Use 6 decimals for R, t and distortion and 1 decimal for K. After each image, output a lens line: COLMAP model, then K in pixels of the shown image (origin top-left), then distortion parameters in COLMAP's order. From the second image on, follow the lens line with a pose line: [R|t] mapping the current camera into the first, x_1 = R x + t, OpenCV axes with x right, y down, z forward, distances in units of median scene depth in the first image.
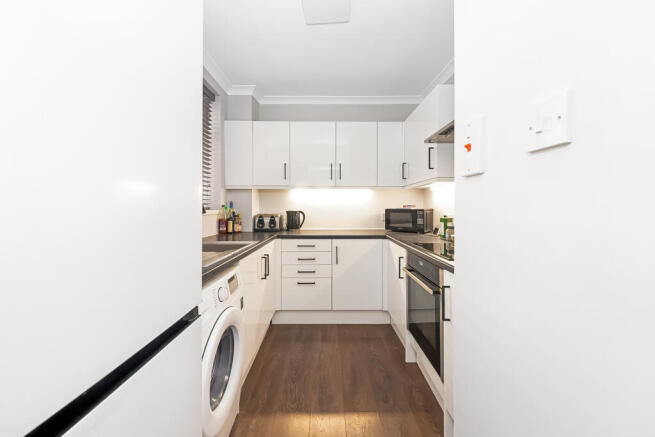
lens RADIAL K [[247.9, 0, 320.4], [0, 247.9, 211.5], [0, 0, 1]] dist [-0.001175, -0.000159]
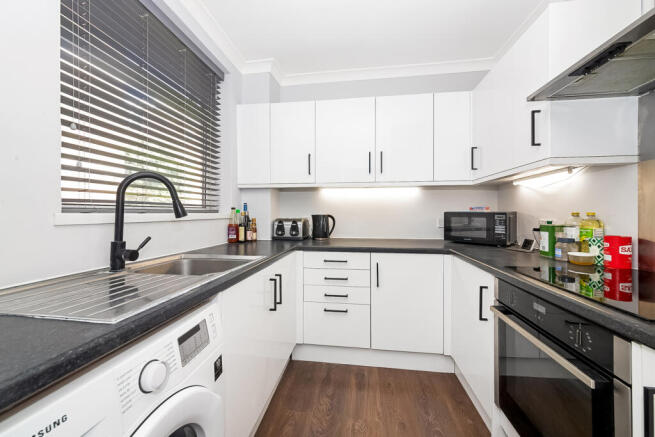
lens RADIAL K [[247.9, 0, 320.4], [0, 247.9, 211.5], [0, 0, 1]] dist [-0.001175, -0.000159]
pose [[0.989752, -0.000823, -0.142796, 0.004128], [-0.002369, 0.999751, -0.022185, 0.005631], [0.142778, 0.022295, 0.989504, 0.237842]]
